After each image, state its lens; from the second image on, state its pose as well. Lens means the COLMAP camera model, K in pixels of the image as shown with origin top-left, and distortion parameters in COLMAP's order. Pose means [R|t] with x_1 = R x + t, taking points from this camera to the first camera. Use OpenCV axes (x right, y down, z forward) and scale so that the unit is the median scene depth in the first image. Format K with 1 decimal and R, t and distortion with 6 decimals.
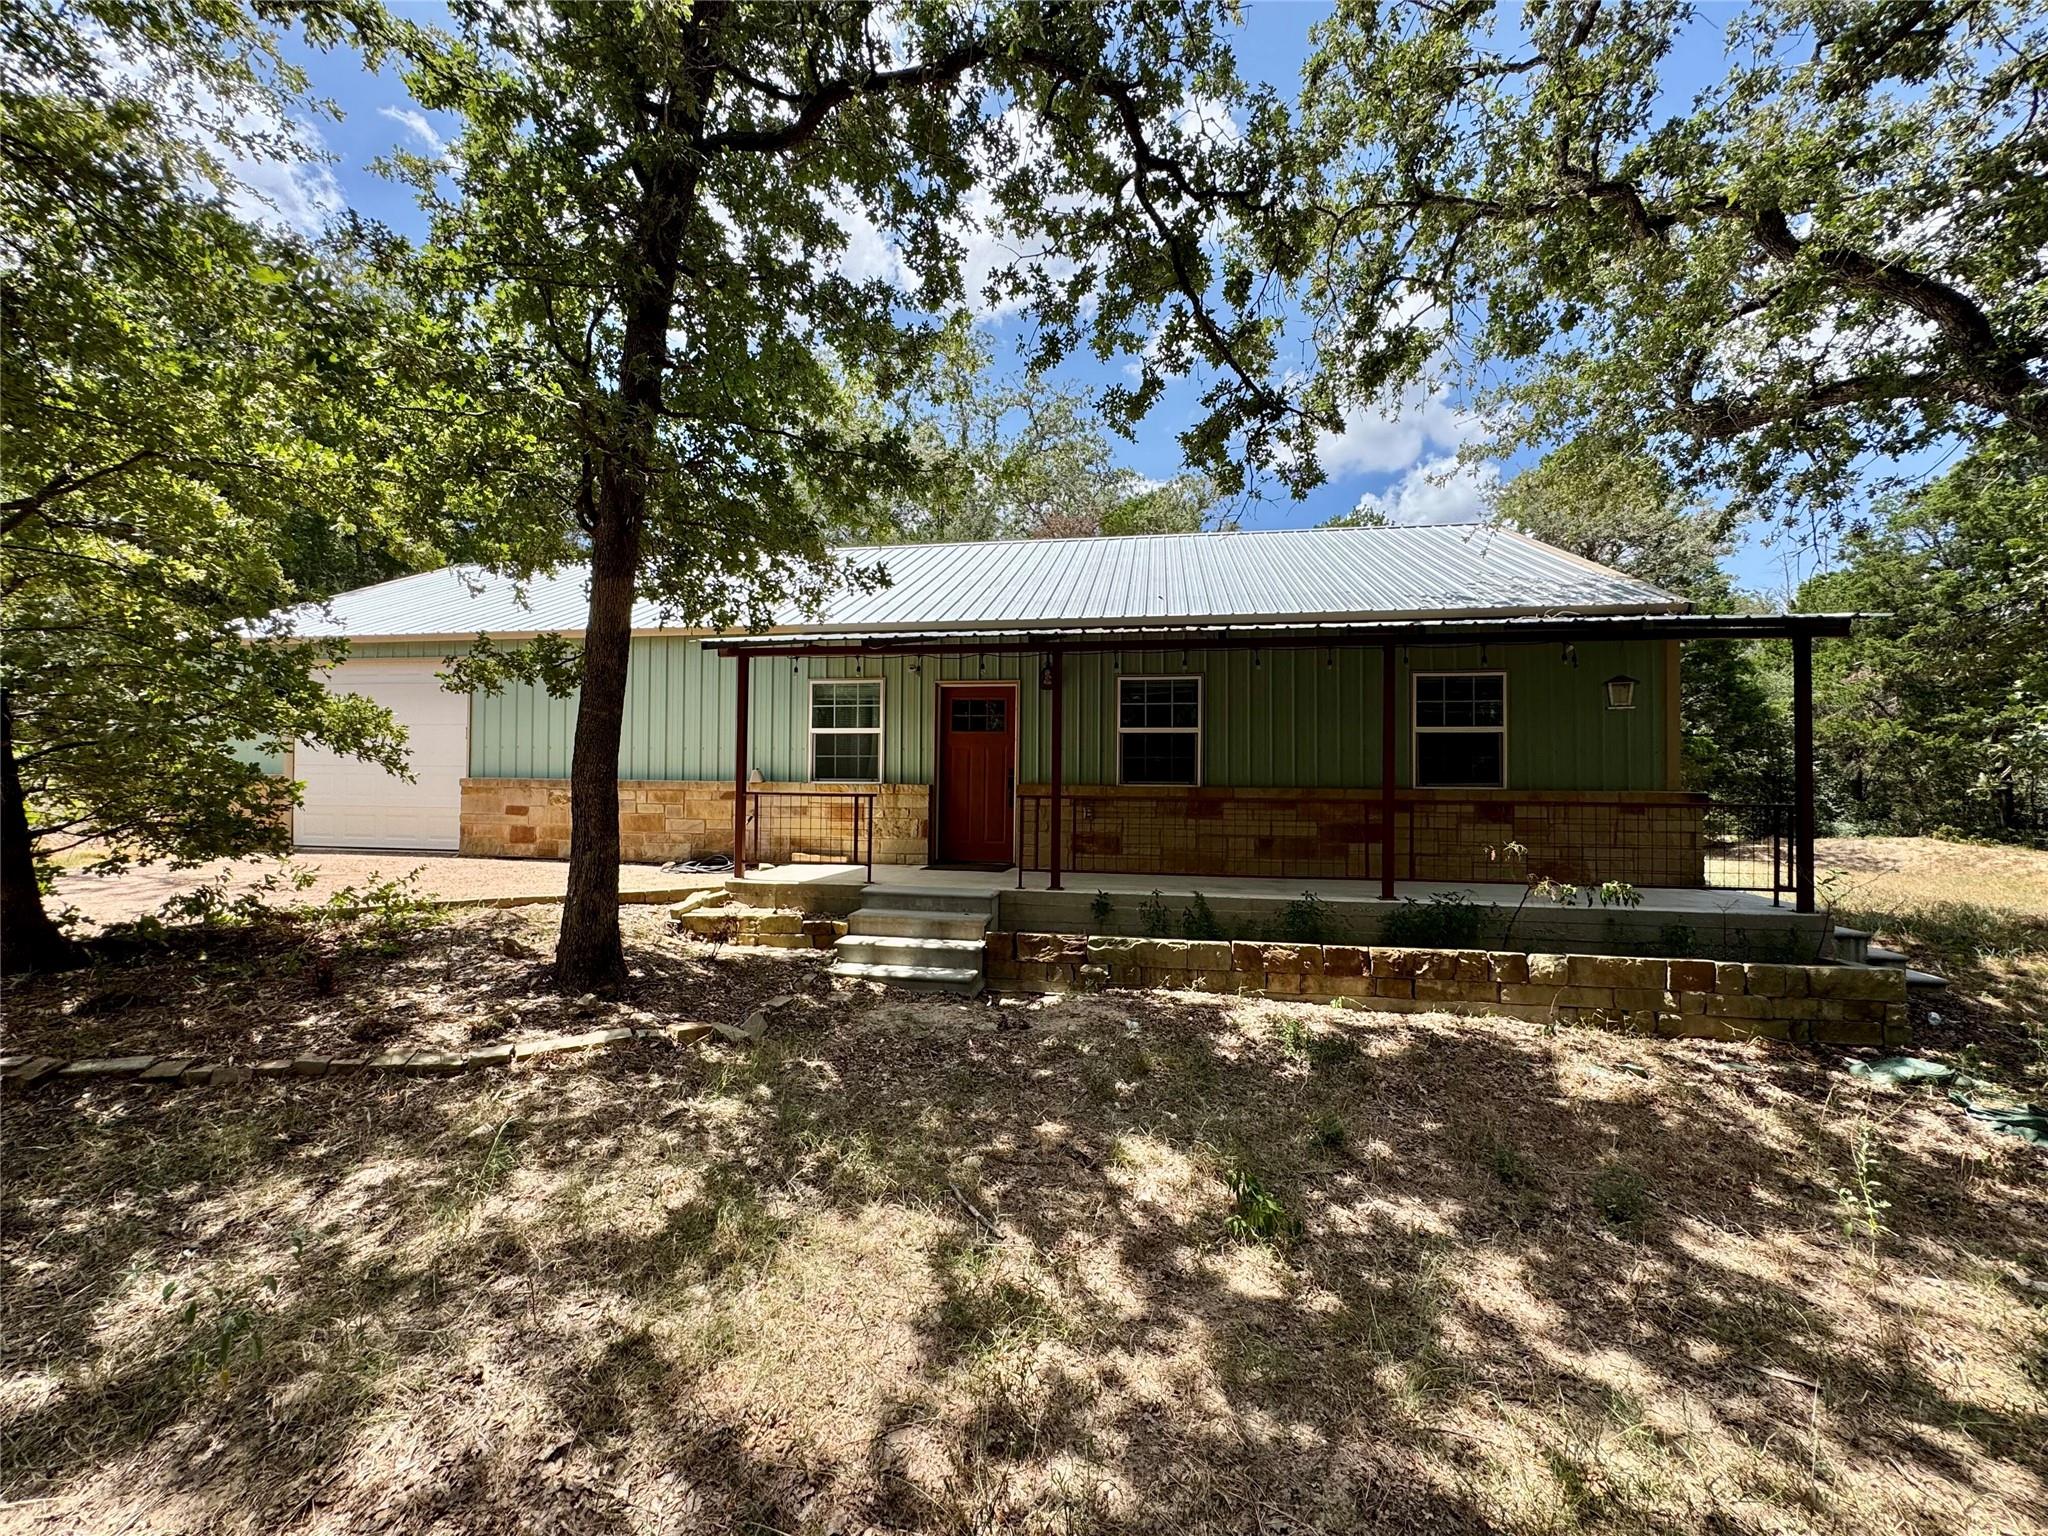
lens RADIAL K [[817.5, 0, 1018.2], [0, 817.5, 767.7], [0, 0, 1]] dist [0.001114, 0.000116]
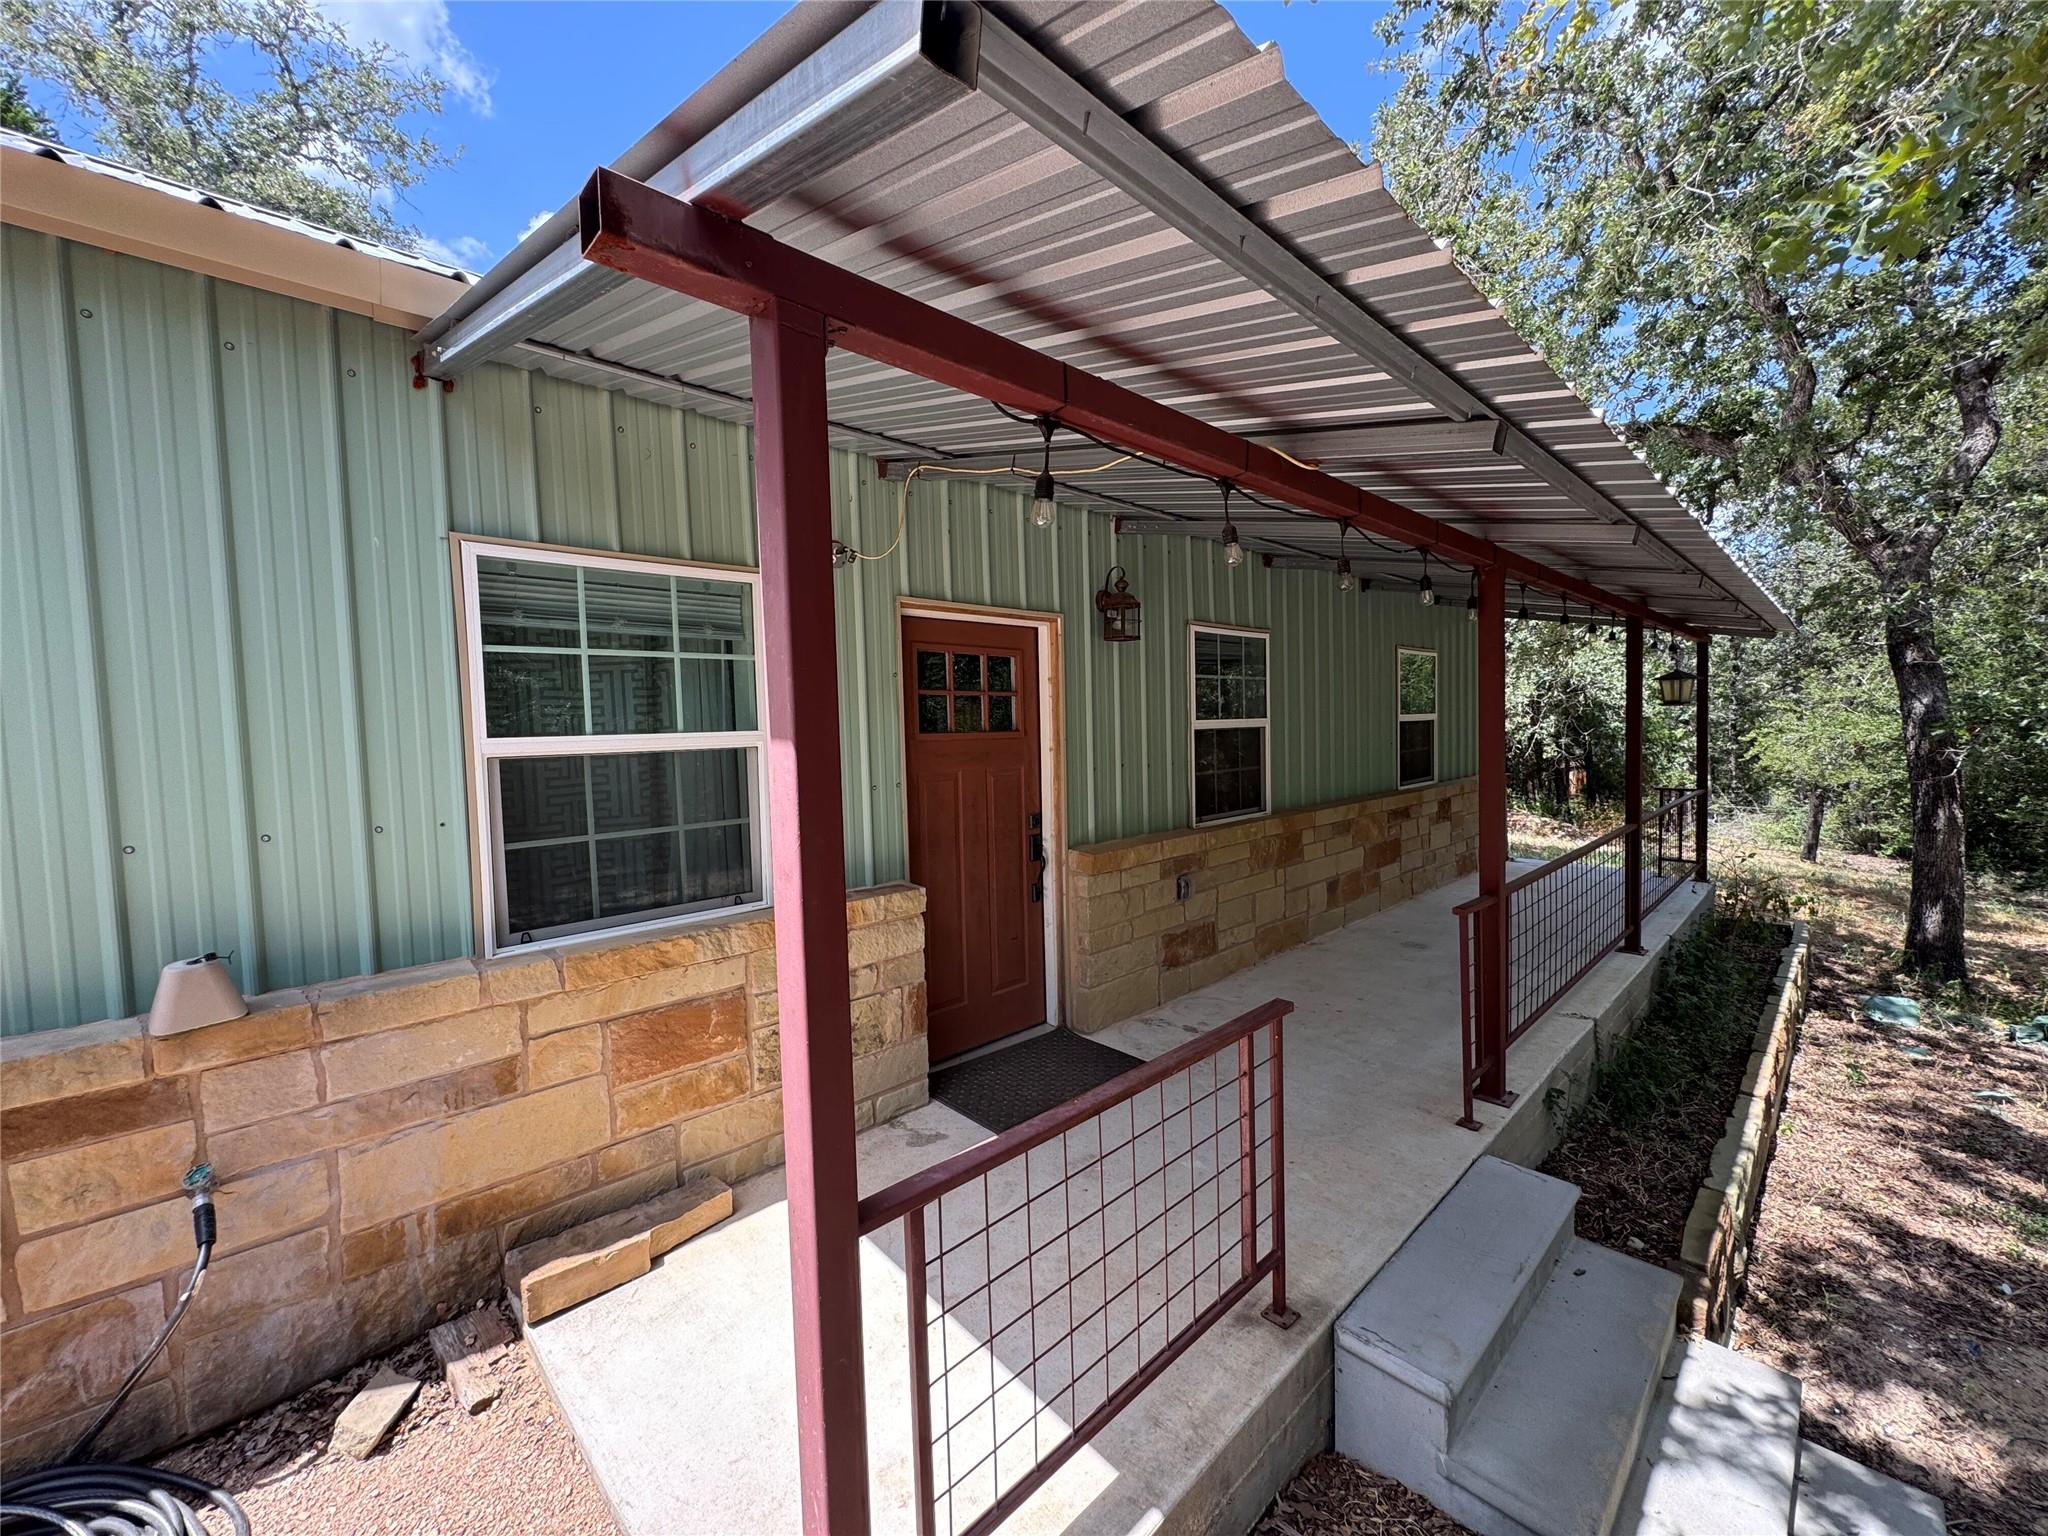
lens RADIAL K [[817.5, 0, 1018.2], [0, 817.5, 767.7], [0, 0, 1]] dist [0.001114, 0.000116]
pose [[0.600581, -0.052697, 0.797826, -0.353433], [0.072314, 0.997316, 0.011438, -0.030144], [-0.796287, 0.050825, 0.602780, 0.723752]]
